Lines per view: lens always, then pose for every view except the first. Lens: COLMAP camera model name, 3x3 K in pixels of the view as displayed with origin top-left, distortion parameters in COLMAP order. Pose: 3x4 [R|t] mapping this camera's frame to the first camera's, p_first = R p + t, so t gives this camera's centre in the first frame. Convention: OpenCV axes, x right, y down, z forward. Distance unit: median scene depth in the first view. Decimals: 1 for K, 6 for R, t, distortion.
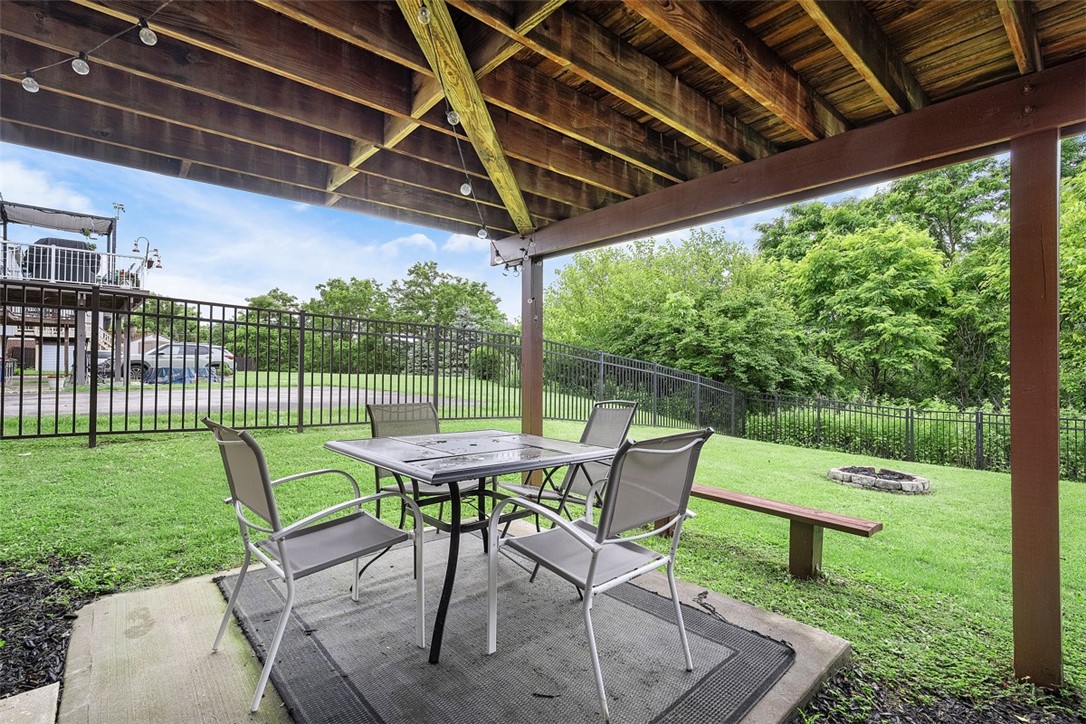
lens RADIAL K [[514.5, 0, 543.0], [0, 514.5, 362.0], [0, 0, 1]] dist [-0.000443, 0.000736]
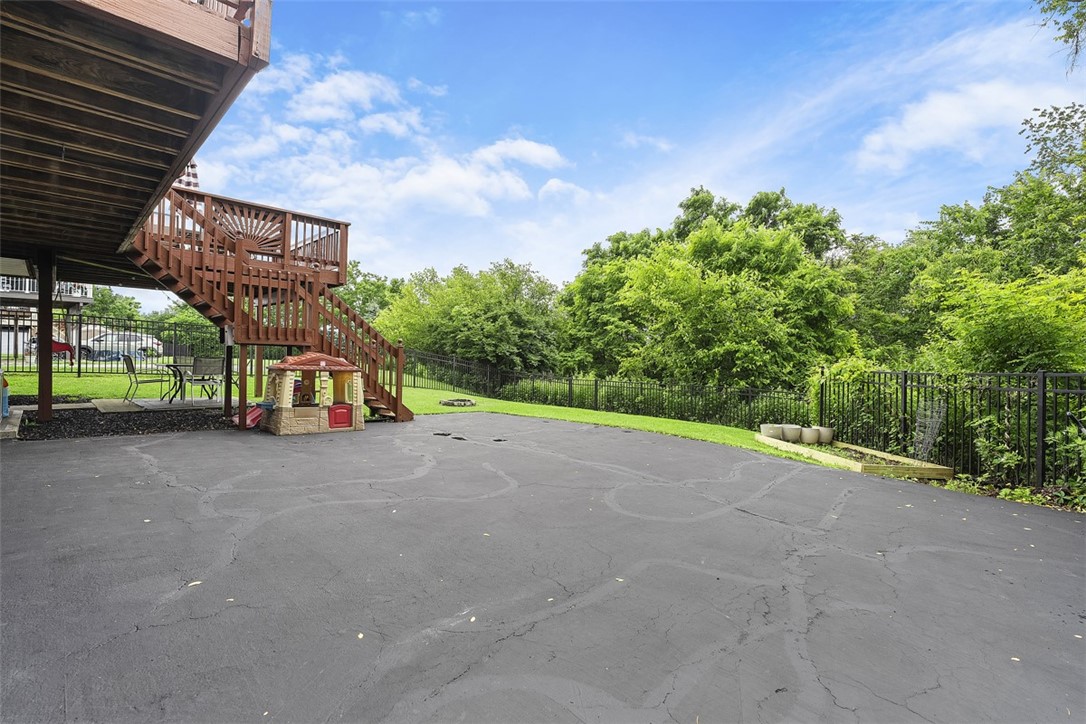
lens RADIAL K [[503.9, 0, 543.7], [0, 503.9, 346.7], [0, 0, 1]] dist [-0.001164, 0.000138]
pose [[0.996226, 0.009387, 0.086285, 0.313906], [-0.008694, 0.999927, -0.008405, 0.000547], [-0.086358, 0.007623, 0.996235, -0.435671]]
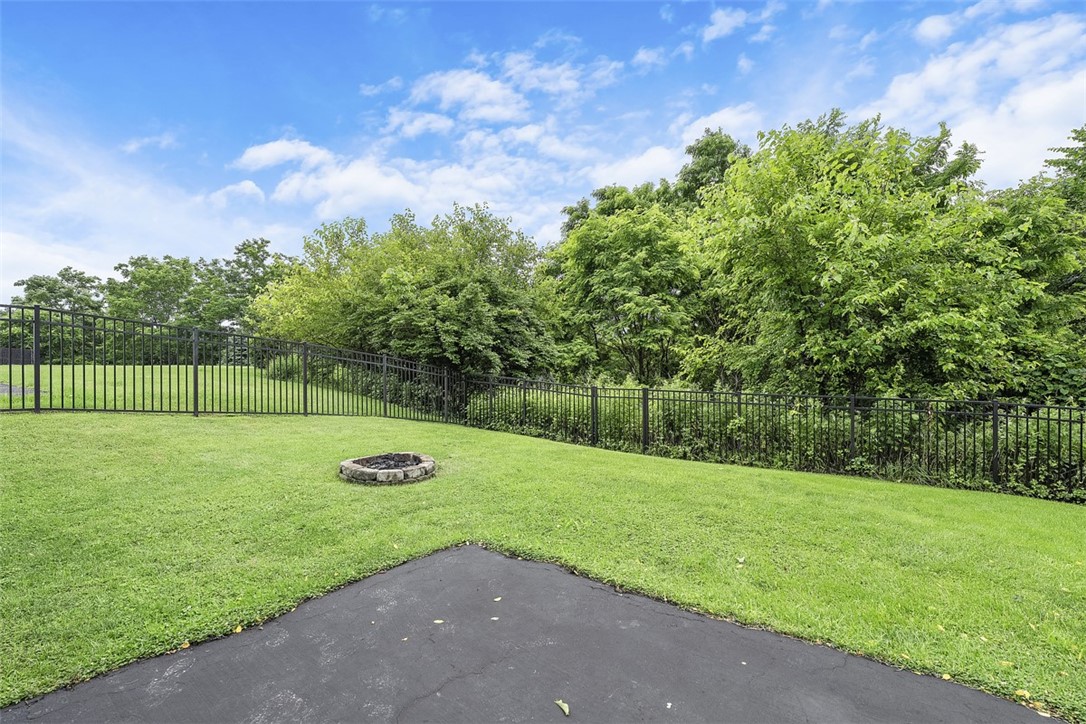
lens RADIAL K [[523.3, 0, 543.6], [0, 523.3, 342.1], [0, 0, 1]] dist [-0.006339, 0.001873]
pose [[0.979882, -0.009525, 0.199351, 0.273898], [0.012662, 0.999815, -0.014469, 0.012329], [-0.199177, 0.016702, 0.979821, 0.029626]]
